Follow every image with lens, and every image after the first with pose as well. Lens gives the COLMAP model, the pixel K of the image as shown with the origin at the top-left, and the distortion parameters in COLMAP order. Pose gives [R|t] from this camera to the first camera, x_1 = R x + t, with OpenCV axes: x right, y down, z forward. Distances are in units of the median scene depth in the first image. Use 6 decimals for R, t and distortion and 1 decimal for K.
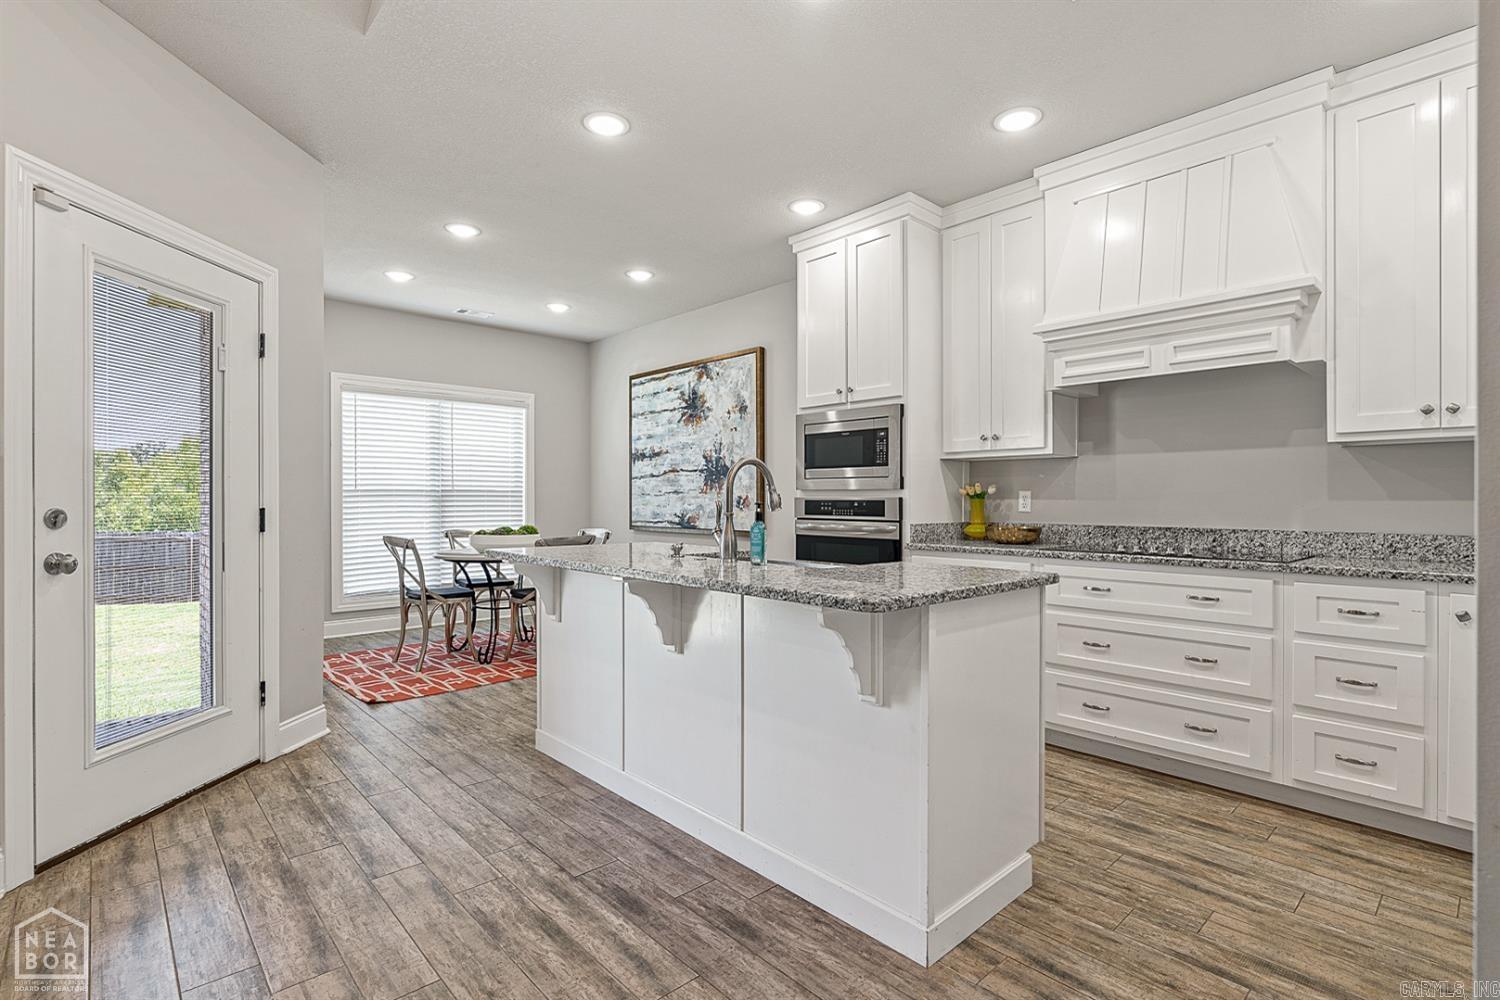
lens RADIAL K [[725.3, 0, 748.3], [0, 725.3, 504.0], [0, 0, 1]] dist [-0.009430, 0.002431]
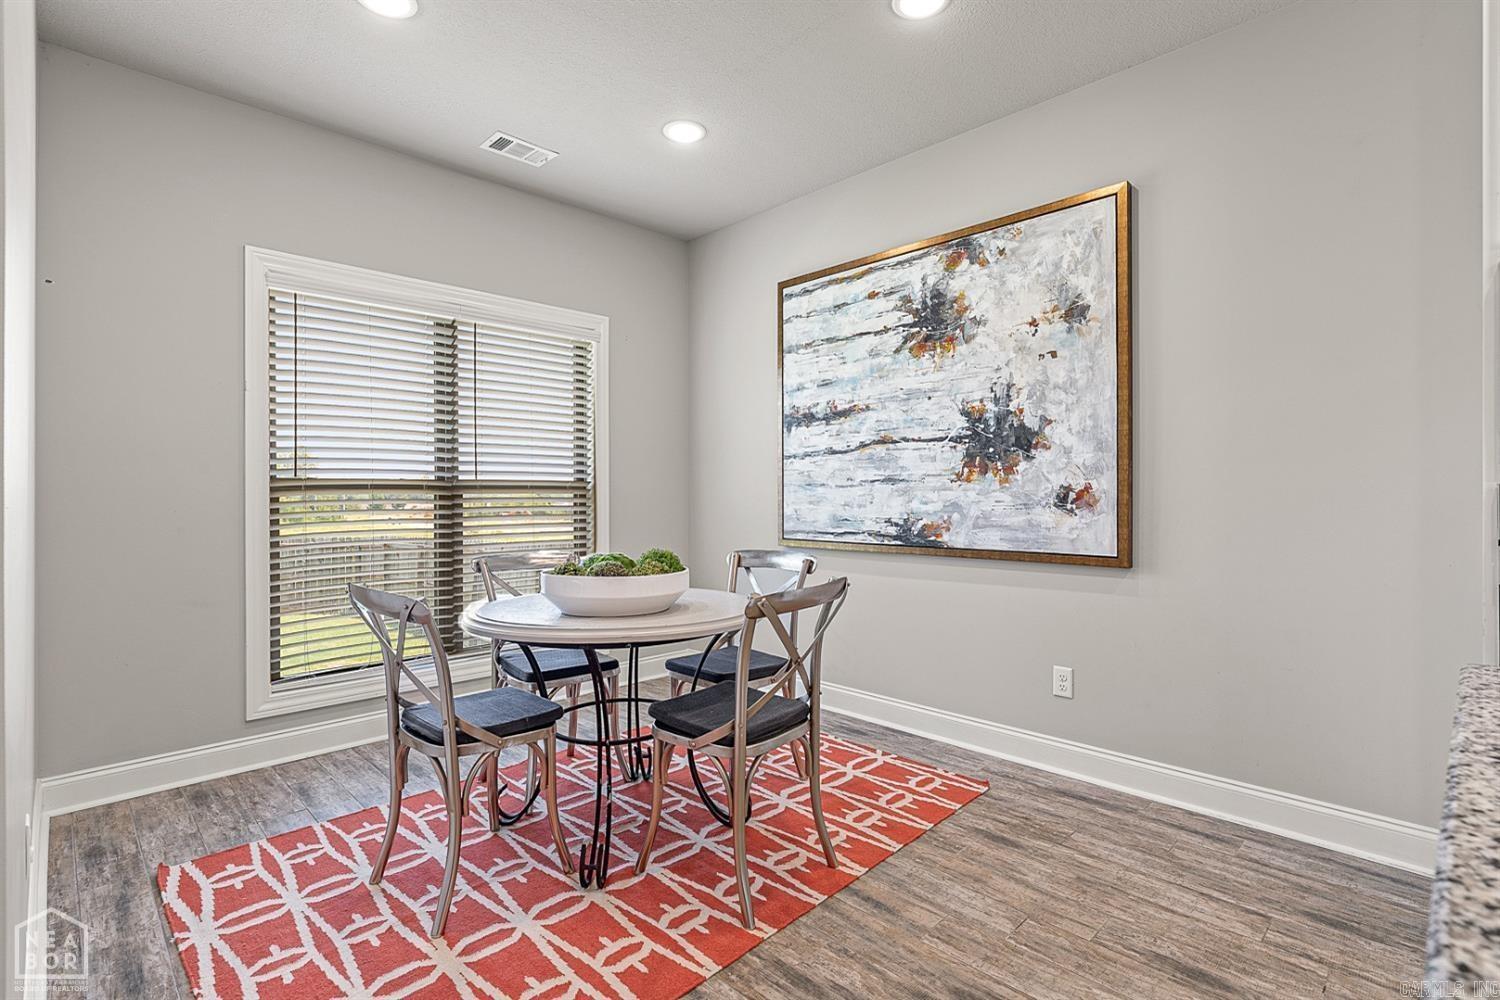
lens RADIAL K [[725.3, 0, 736.3], [0, 725.3, 489.7], [0, 0, 1]] dist [-0.009430, 0.002431]
pose [[0.999746, -0.001392, 0.022514, -0.232659], [0.001769, 0.999858, -0.016732, -0.000141], [-0.022488, 0.016767, 0.999607, 0.462751]]
